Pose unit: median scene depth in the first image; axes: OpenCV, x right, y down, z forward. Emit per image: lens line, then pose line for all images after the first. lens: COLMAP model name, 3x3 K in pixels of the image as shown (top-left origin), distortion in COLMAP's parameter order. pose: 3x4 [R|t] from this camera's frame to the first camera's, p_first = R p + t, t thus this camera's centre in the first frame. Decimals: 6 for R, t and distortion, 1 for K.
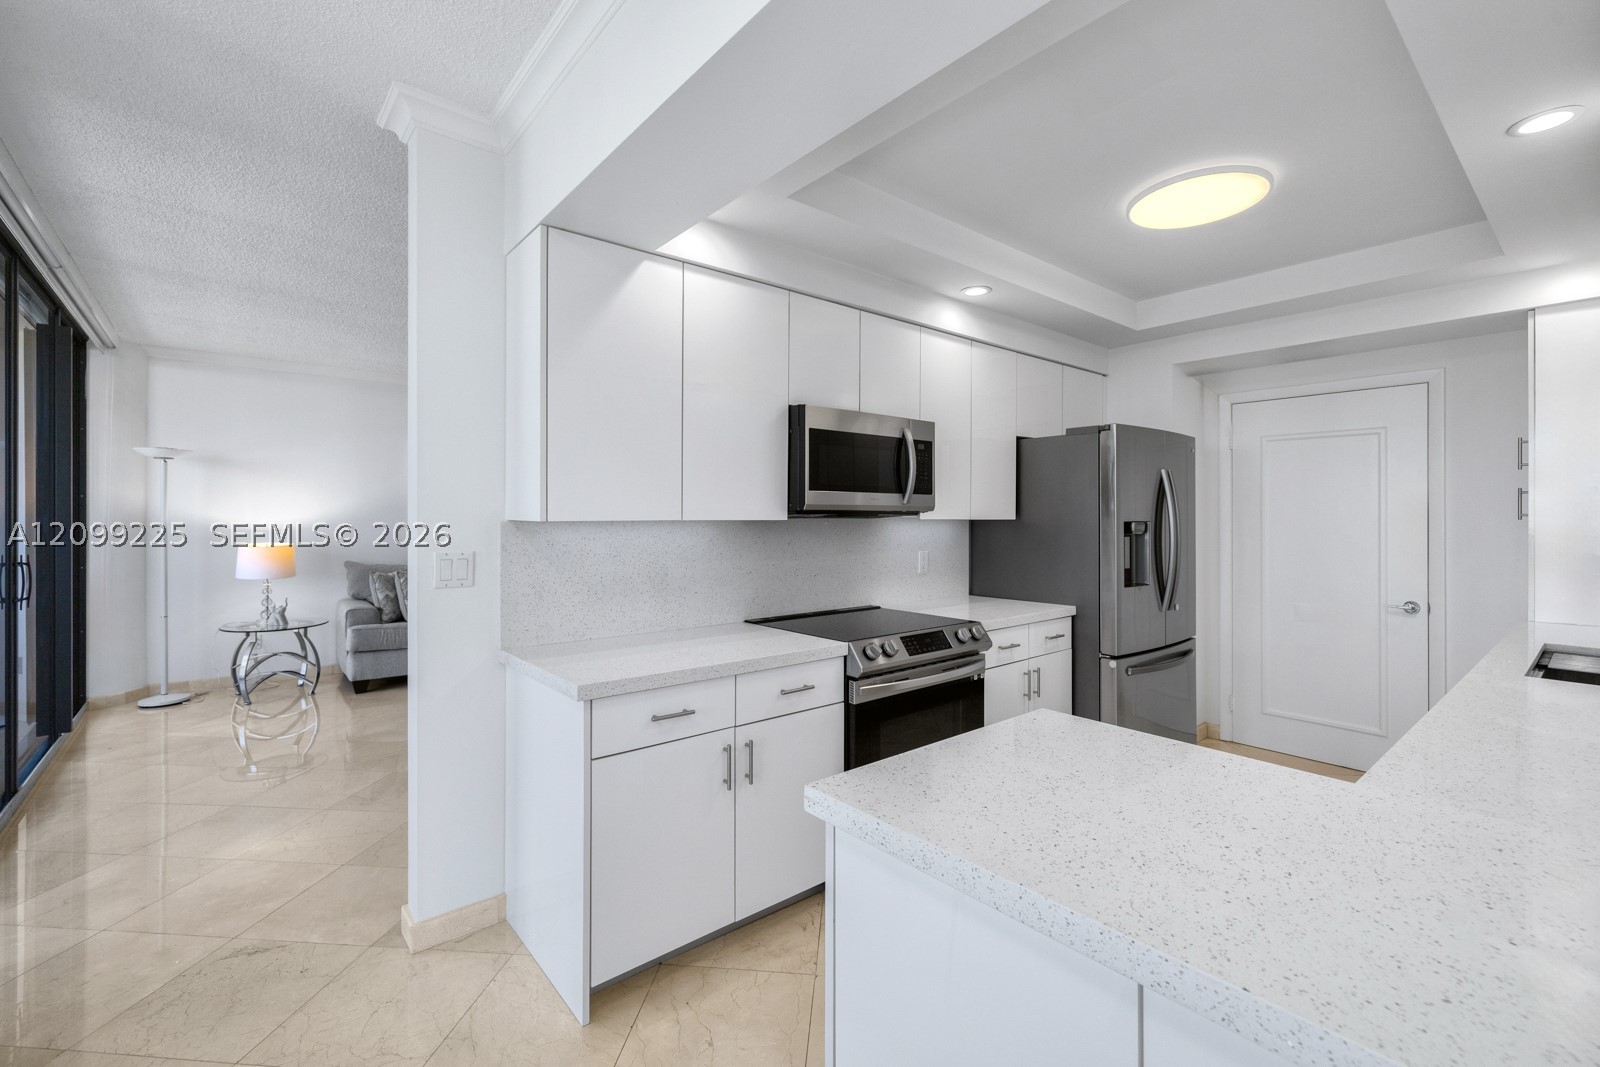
lens RADIAL K [[691.3, 0, 797.0], [0, 691.3, 518.6], [0, 0, 1]] dist [0.006284, -0.000638]
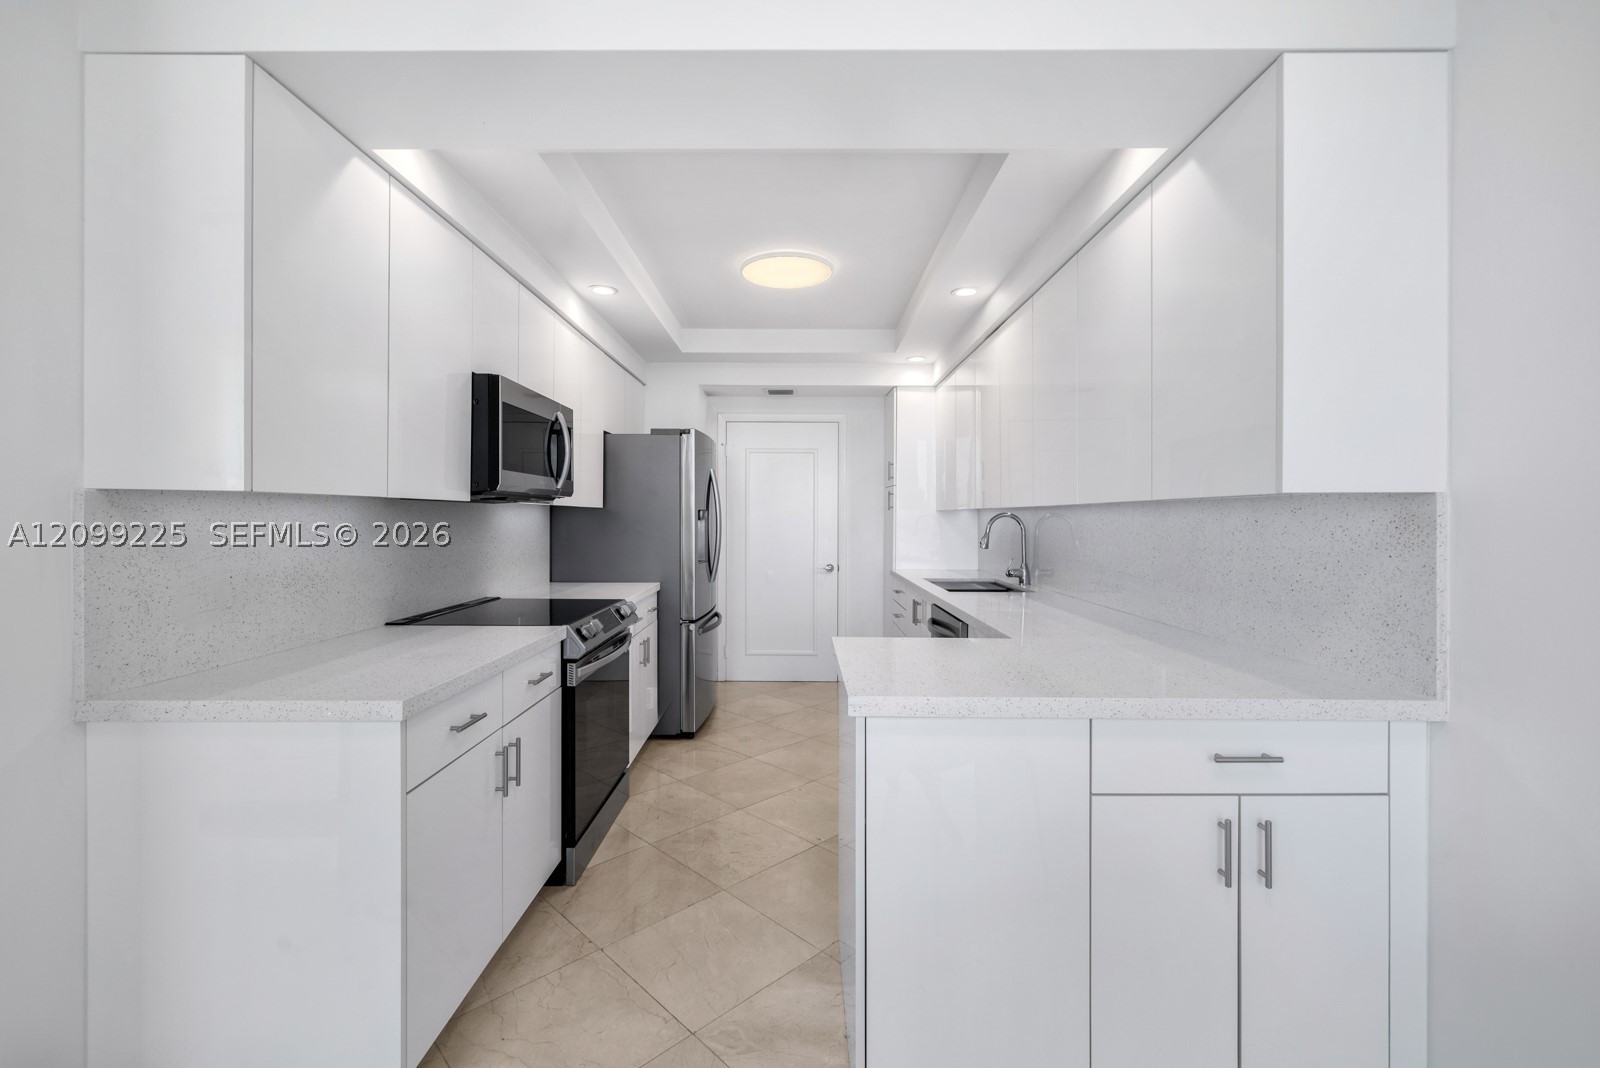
lens RADIAL K [[691.3, 0, 793.9], [0, 691.3, 525.5], [0, 0, 1]] dist [0.006284, -0.000638]
pose [[0.640892, -0.006960, 0.767600, -0.409557], [-0.001320, 0.999947, 0.010169, 0.022835], [-0.767630, -0.007530, 0.640849, 0.103894]]
